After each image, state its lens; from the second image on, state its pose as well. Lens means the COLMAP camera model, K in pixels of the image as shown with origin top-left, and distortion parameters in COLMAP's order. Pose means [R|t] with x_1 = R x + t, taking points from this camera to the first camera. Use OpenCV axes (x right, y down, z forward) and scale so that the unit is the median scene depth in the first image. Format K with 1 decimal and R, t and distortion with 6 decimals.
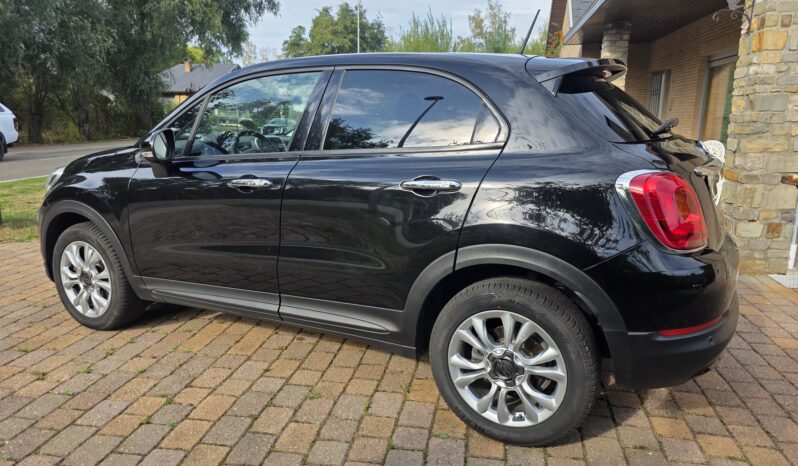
lens RADIAL K [[542.2, 0, 395.3], [0, 542.2, 228.6], [0, 0, 1]] dist [0.050608, -0.045976]
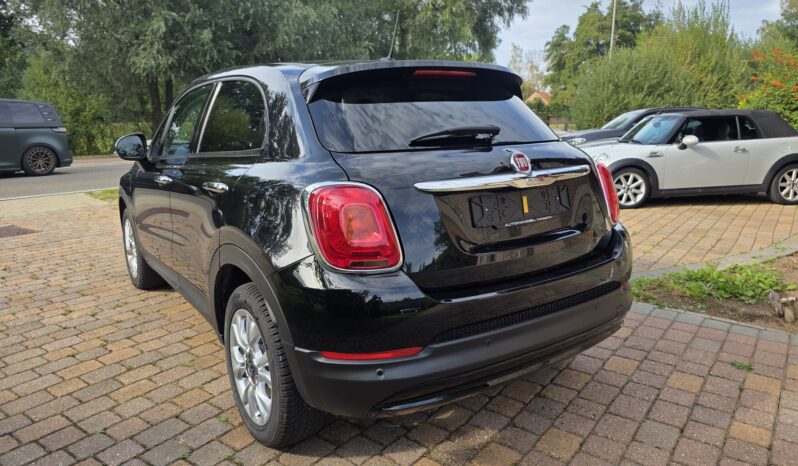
lens RADIAL K [[542.2, 0, 388.8], [0, 542.2, 236.0], [0, 0, 1]] dist [0.050608, -0.045976]
pose [[0.881611, 0.091388, -0.463045, 0.579242], [-0.088067, 0.995697, 0.028841, -0.028193], [0.463689, 0.015353, 0.885865, 0.127894]]
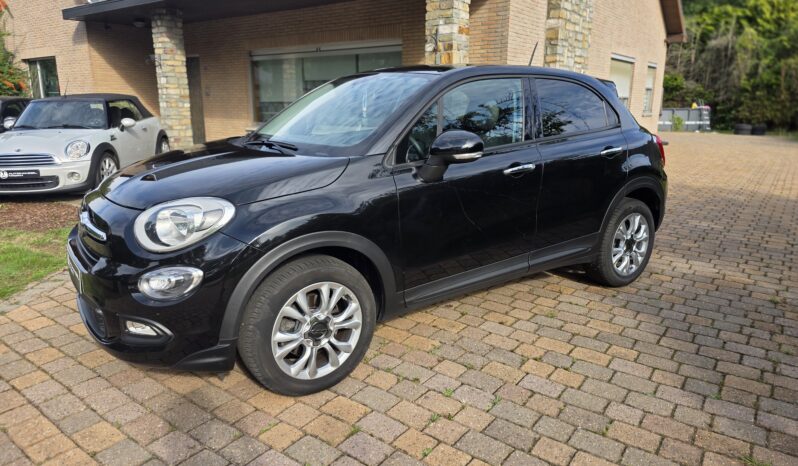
lens RADIAL K [[542.2, 0, 393.2], [0, 542.2, 228.8], [0, 0, 1]] dist [0.050608, -0.045976]
pose [[0.451781, -0.214689, 0.865911, -1.162028], [0.182493, 0.972328, 0.145860, -0.143049], [-0.873264, 0.092126, 0.478459, 0.524138]]
